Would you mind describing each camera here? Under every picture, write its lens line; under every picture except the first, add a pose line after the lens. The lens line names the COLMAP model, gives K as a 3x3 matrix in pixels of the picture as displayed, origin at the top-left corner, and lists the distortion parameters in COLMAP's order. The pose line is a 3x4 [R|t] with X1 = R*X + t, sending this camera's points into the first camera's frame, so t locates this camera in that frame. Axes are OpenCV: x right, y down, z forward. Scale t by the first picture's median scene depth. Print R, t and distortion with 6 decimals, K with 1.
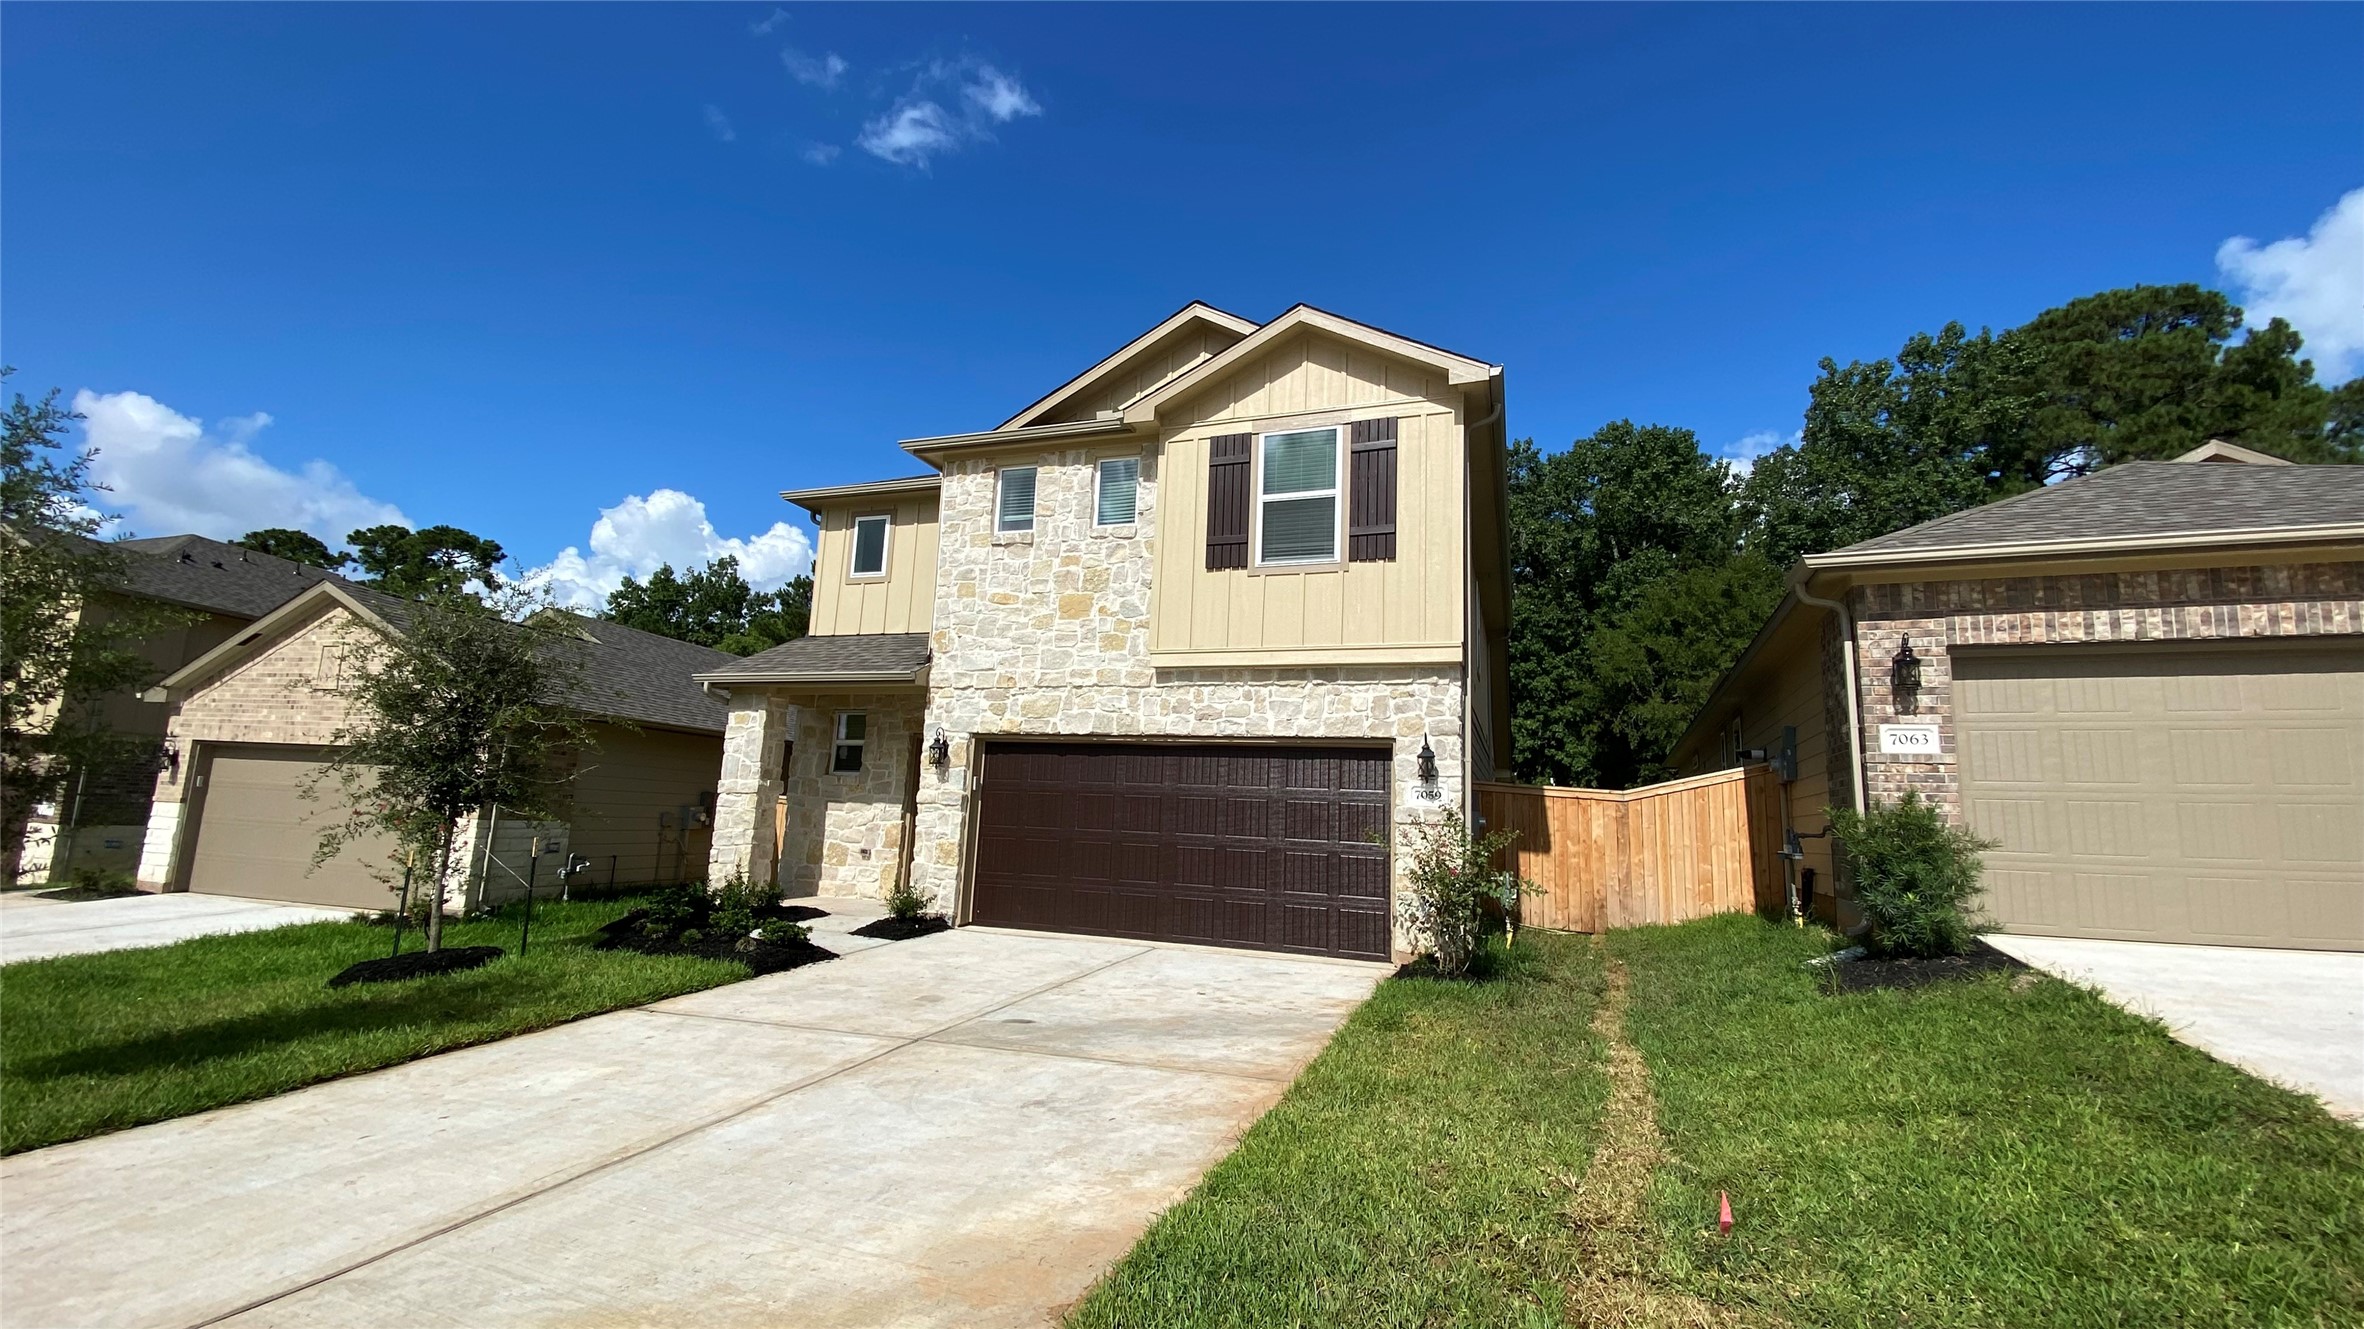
lens RADIAL K [[944.8, 0, 1200.5], [0, 944.8, 644.7], [0, 0, 1]] dist [0.000554, -0.006558]
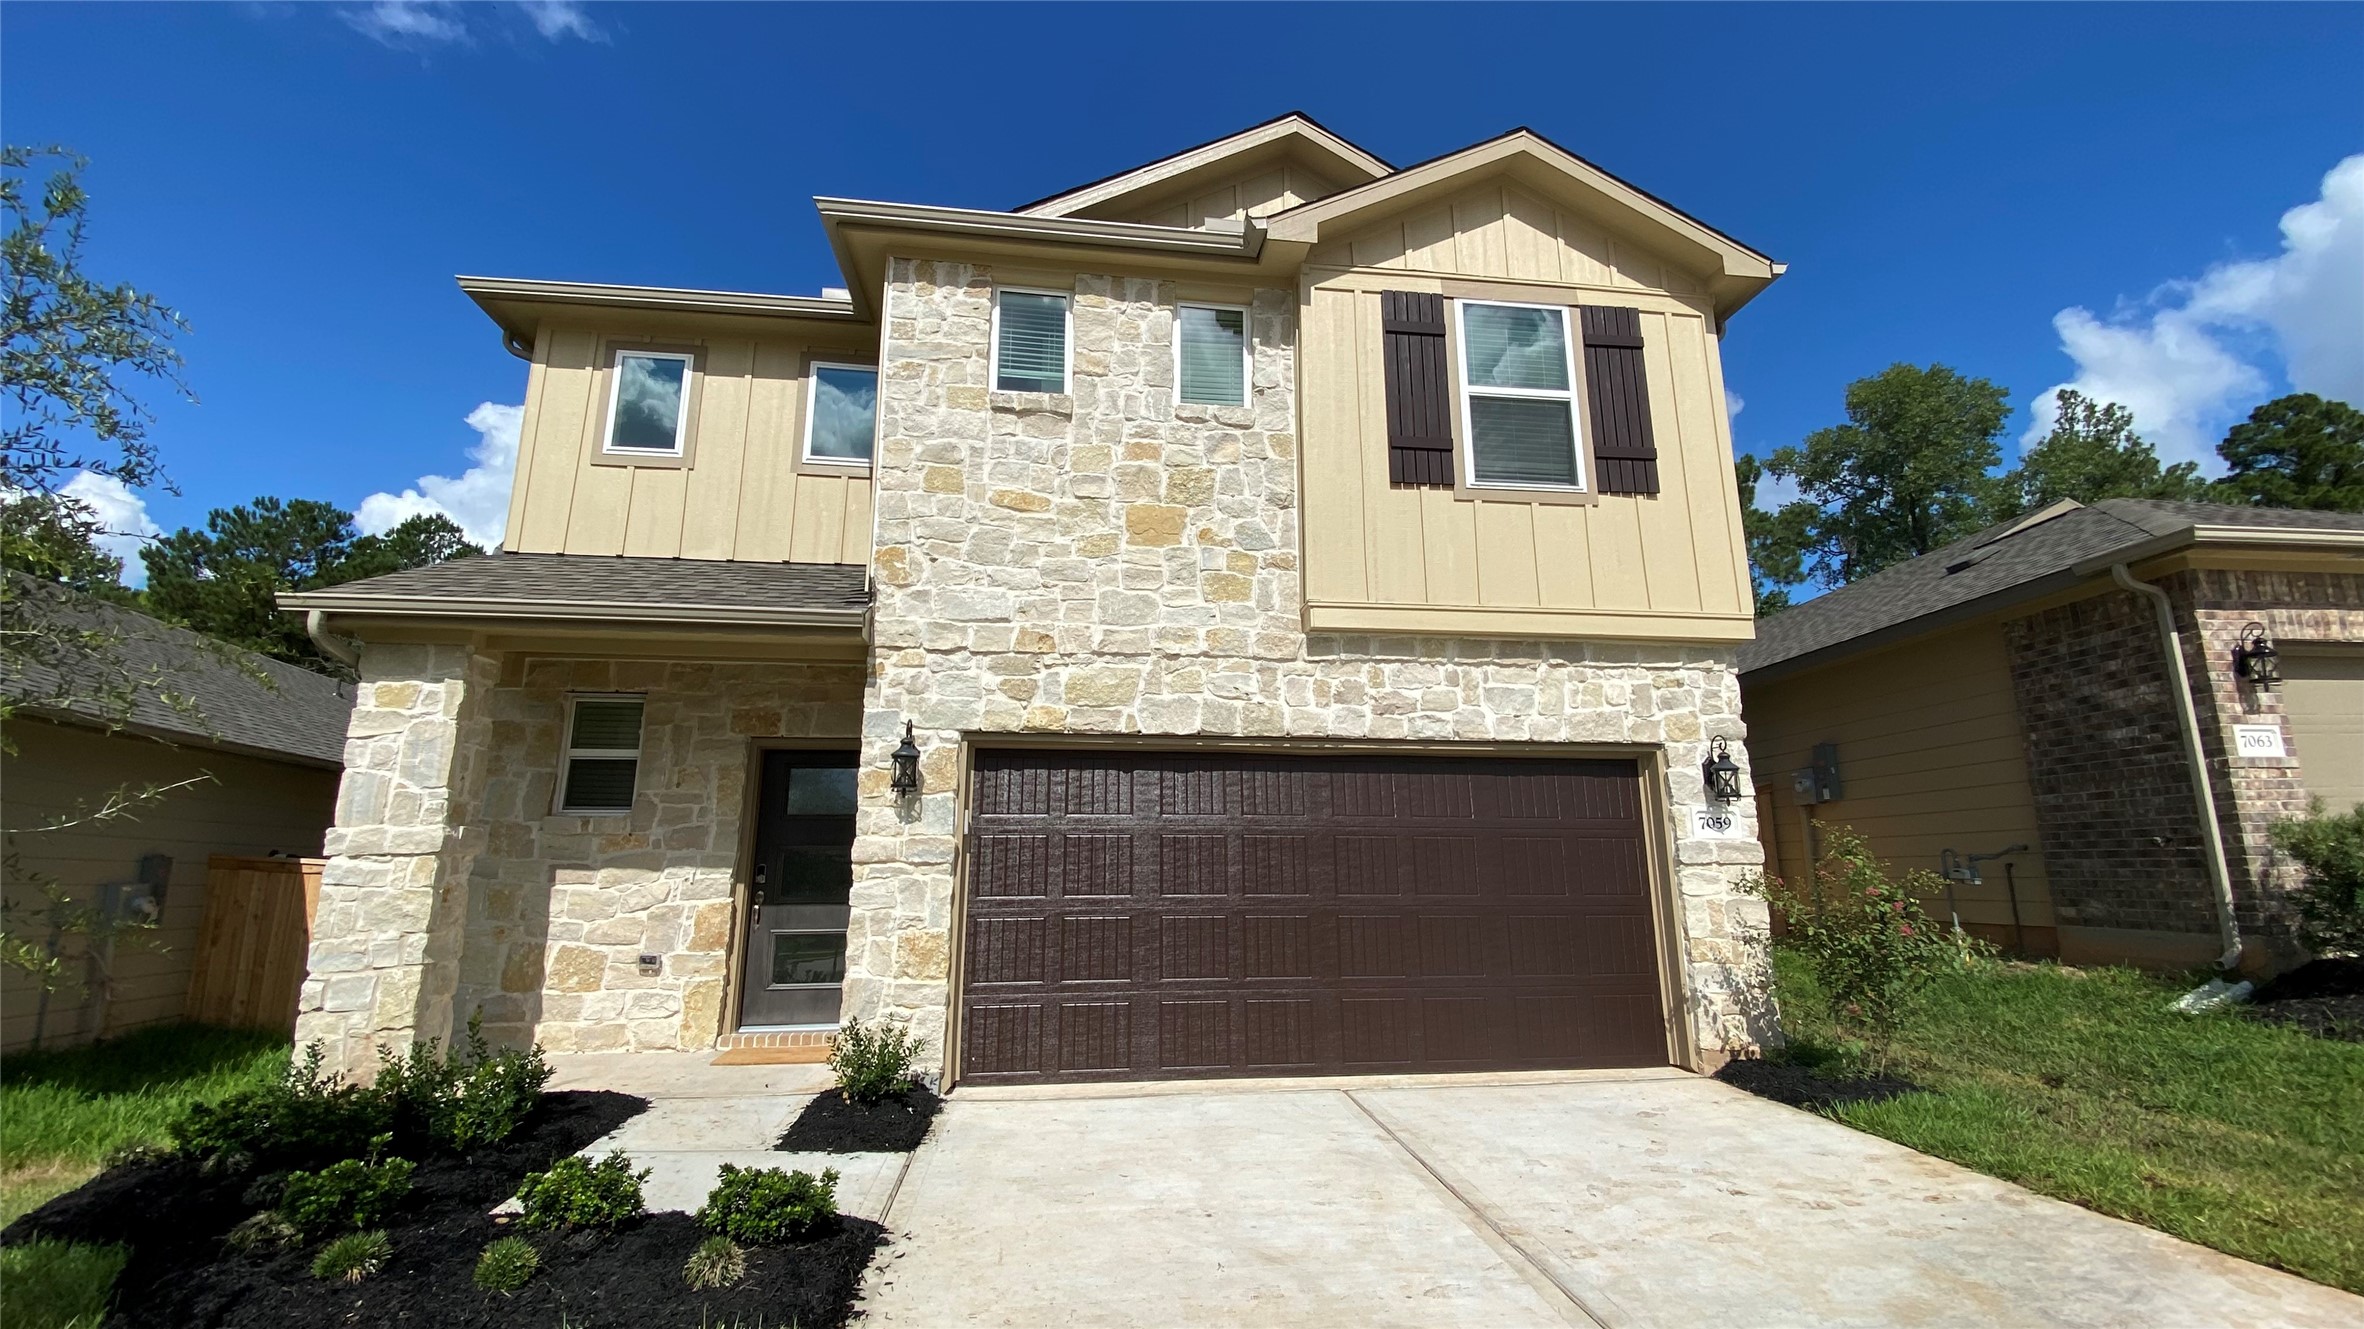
lens RADIAL K [[944.8, 0, 1165.1], [0, 944.8, 666.8], [0, 0, 1]] dist [0.000554, -0.006558]
pose [[0.894742, 0.053454, 0.443373, -0.399311], [-0.041835, 0.998477, -0.035955, 0.073209], [-0.444620, 0.013622, 0.895616, 0.465904]]
